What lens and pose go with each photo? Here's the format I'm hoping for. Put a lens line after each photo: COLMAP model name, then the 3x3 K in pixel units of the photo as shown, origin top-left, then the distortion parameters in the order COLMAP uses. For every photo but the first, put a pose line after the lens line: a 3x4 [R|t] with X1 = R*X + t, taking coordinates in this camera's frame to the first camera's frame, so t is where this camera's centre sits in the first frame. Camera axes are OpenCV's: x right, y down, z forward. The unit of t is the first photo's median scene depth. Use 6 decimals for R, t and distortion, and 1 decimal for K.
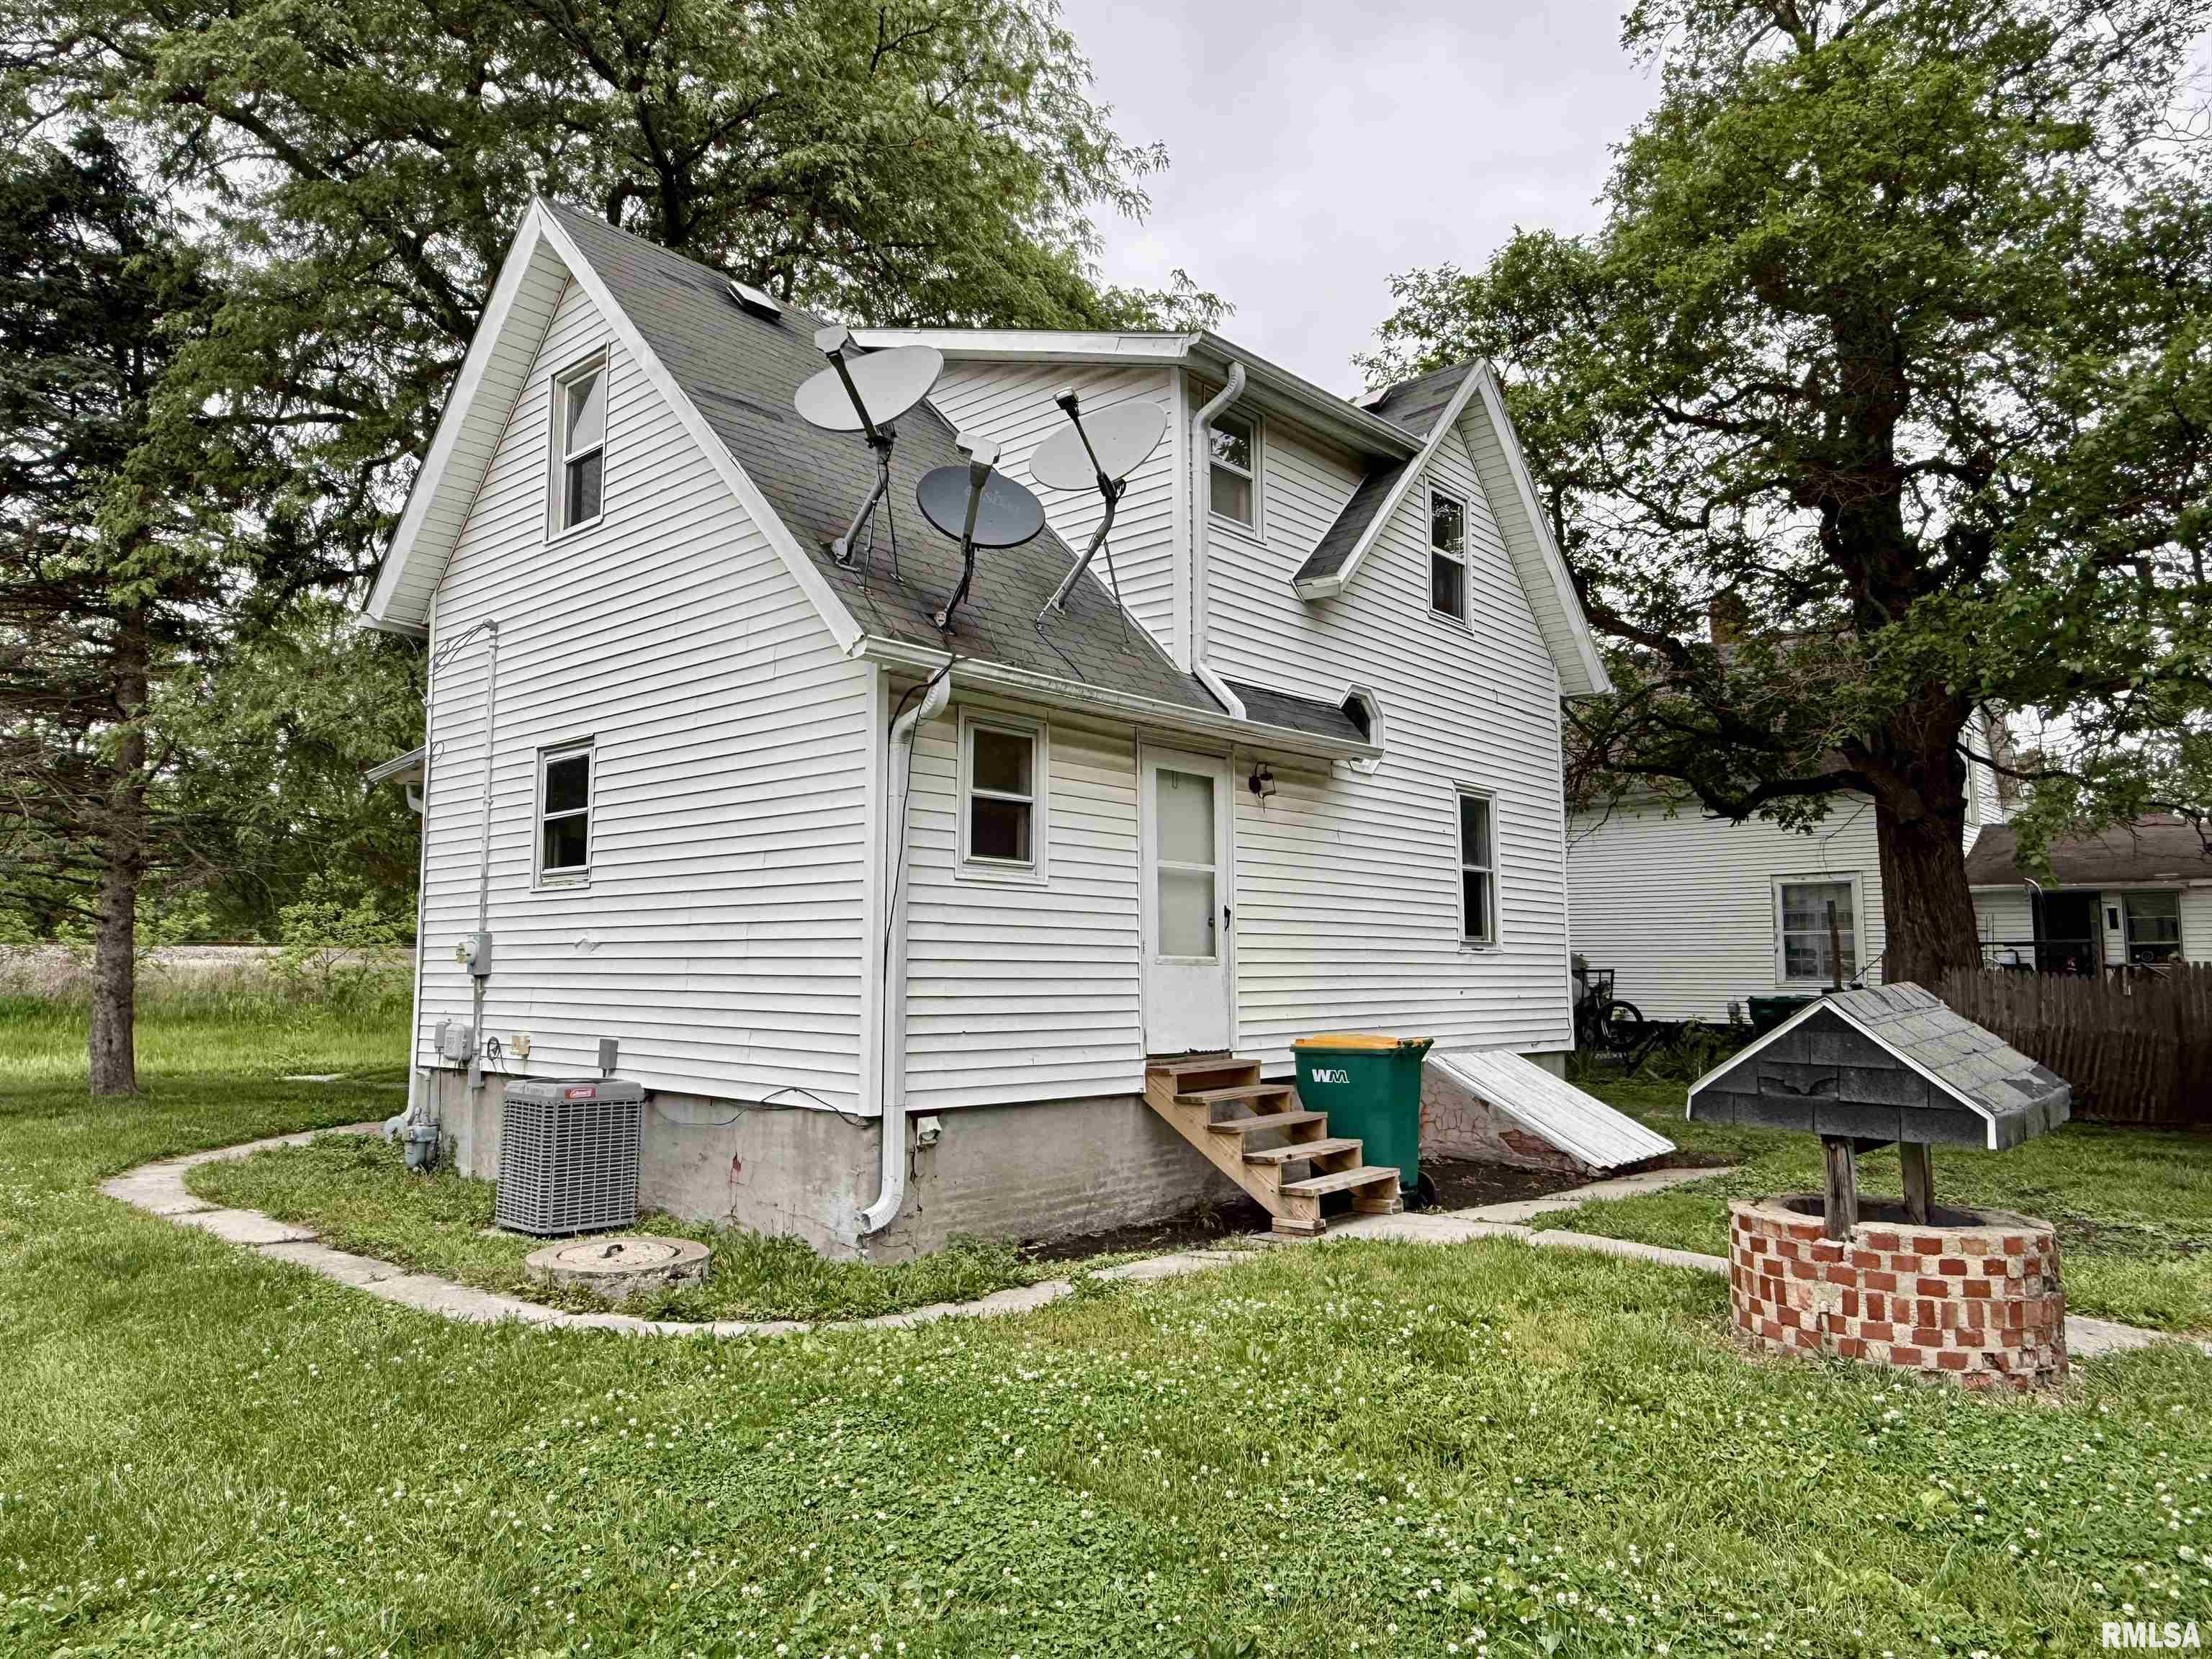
lens RADIAL K [[1399.9, 0, 1106.0], [0, 1399.9, 829.5], [0, 0, 1]] dist [0.001676, 0.000376]
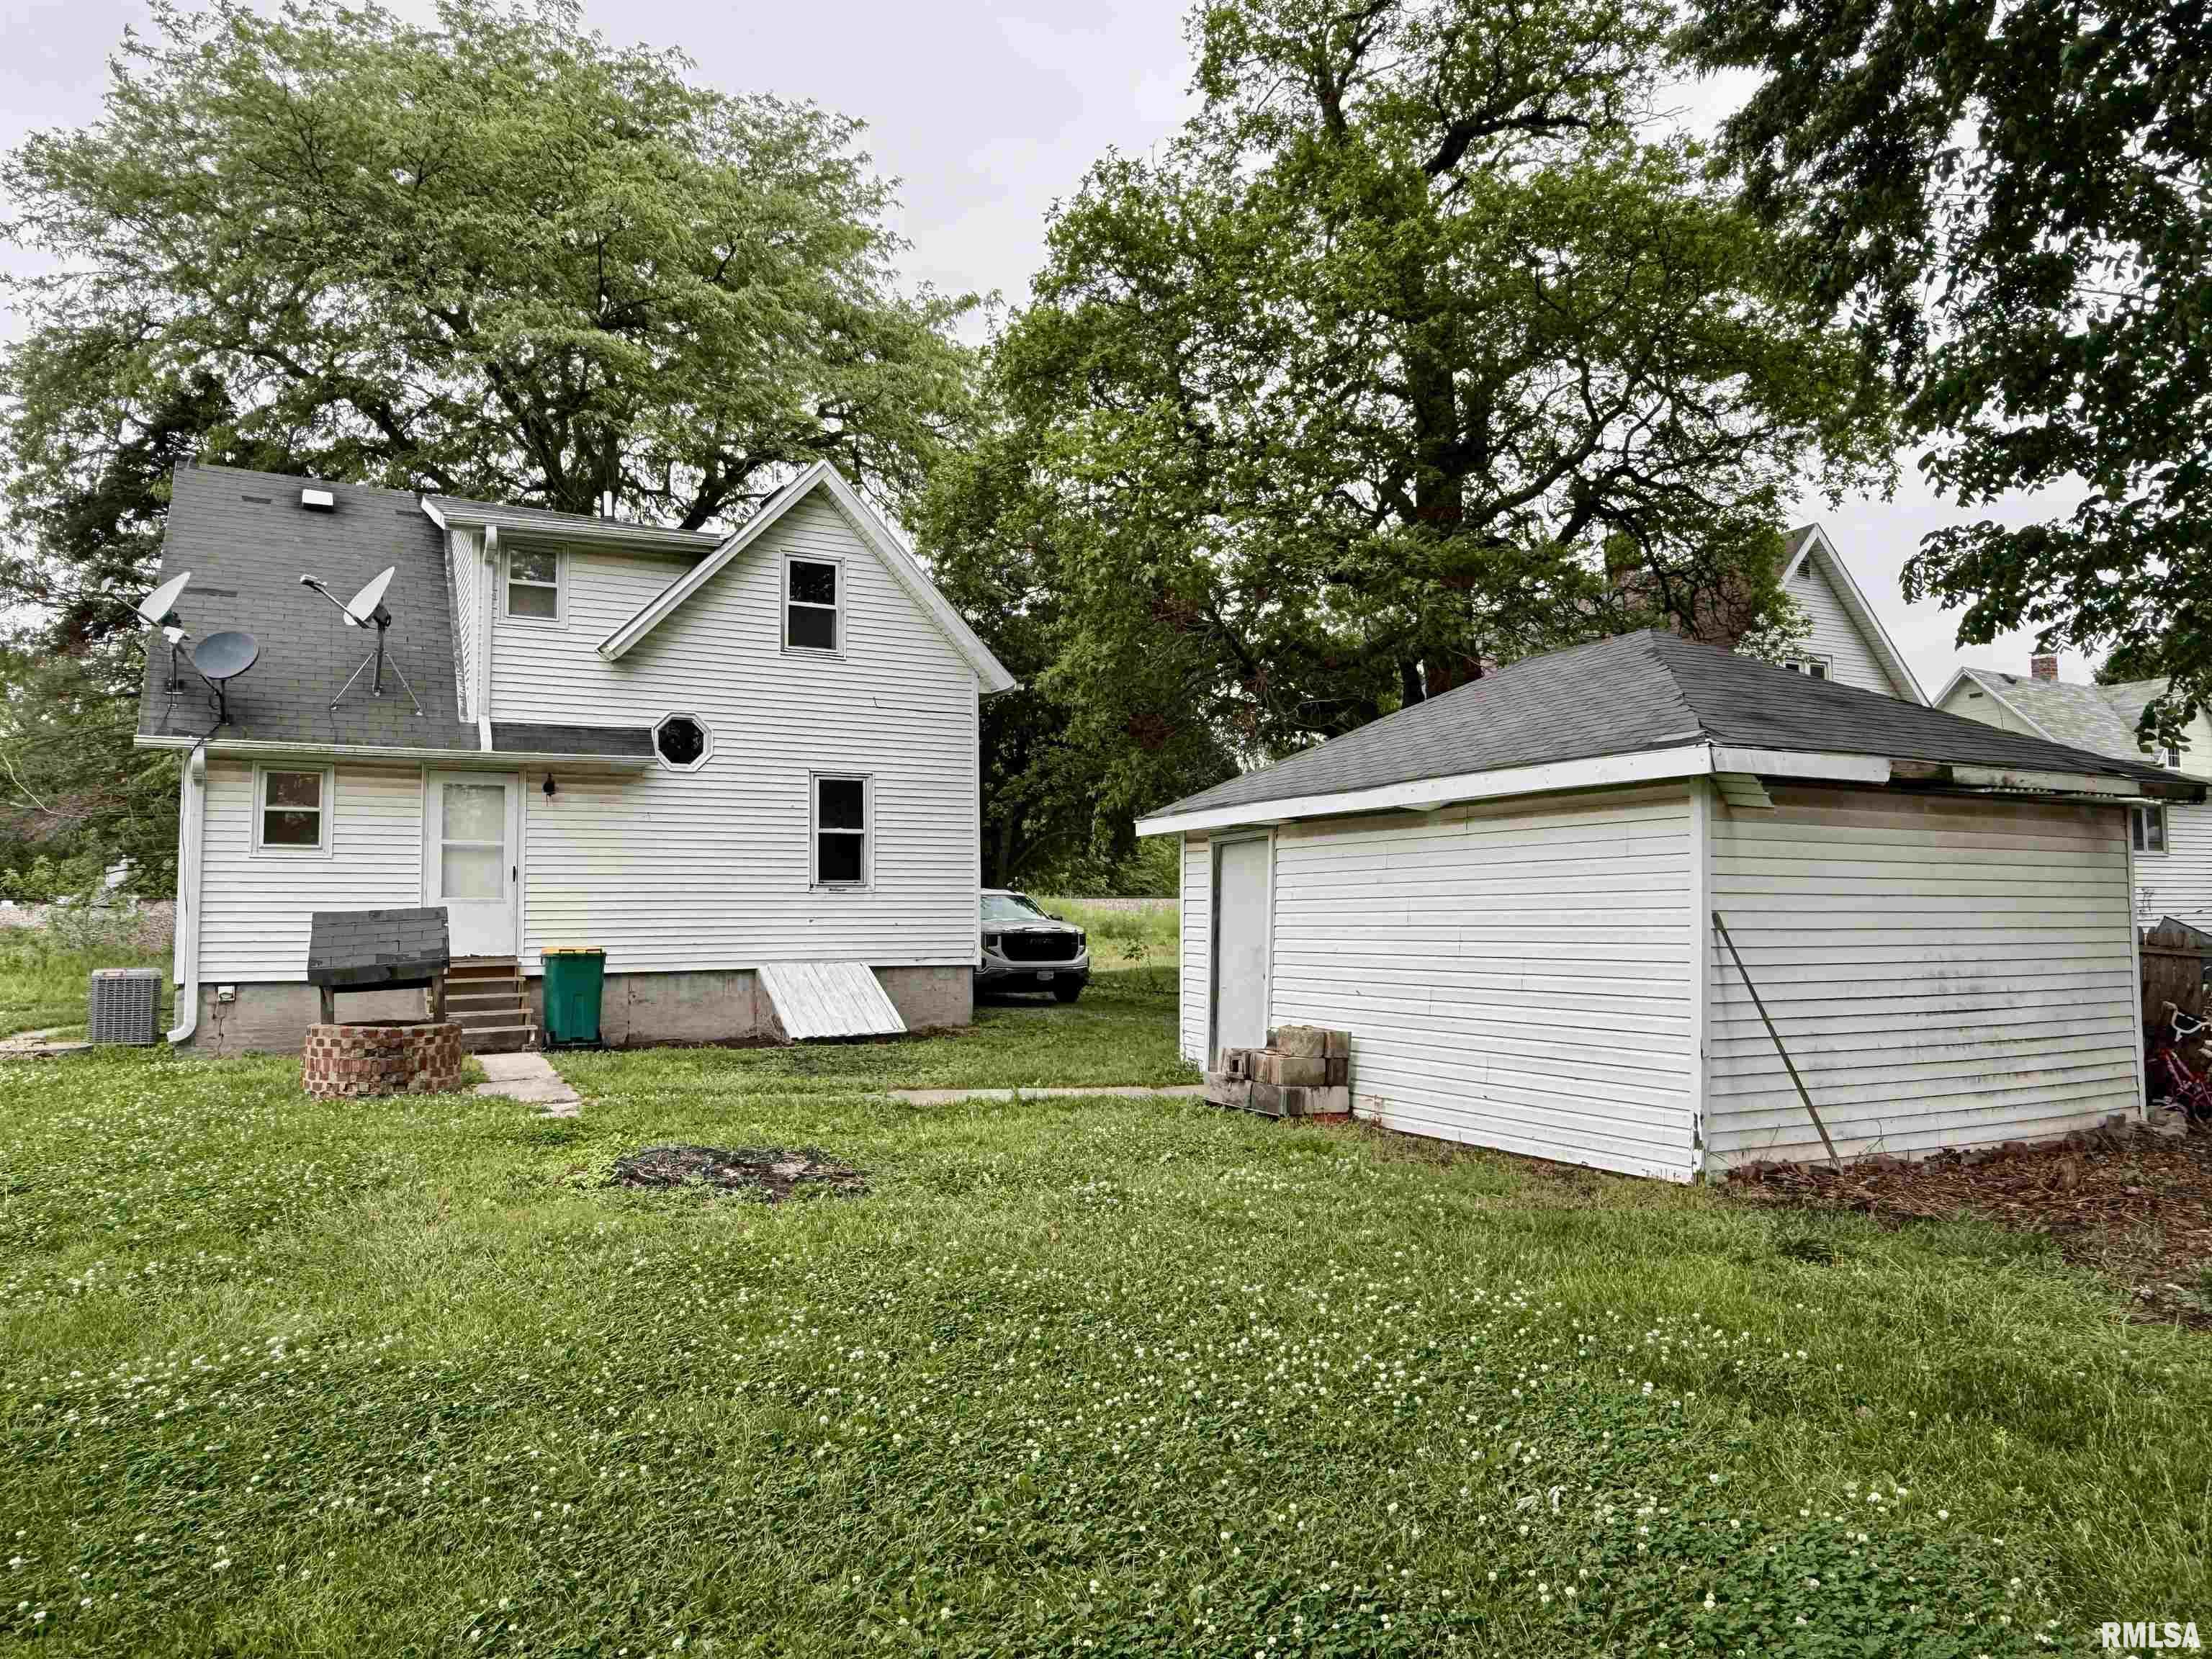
lens RADIAL K [[1399.9, 0, 1106.0], [0, 1399.9, 829.5], [0, 0, 1]] dist [0.001676, 0.000376]
pose [[0.951456, -0.027844, -0.306522, 1.214122], [0.040316, 0.998594, 0.034432, -0.013969], [0.305132, -0.045118, 0.951241, -0.311025]]
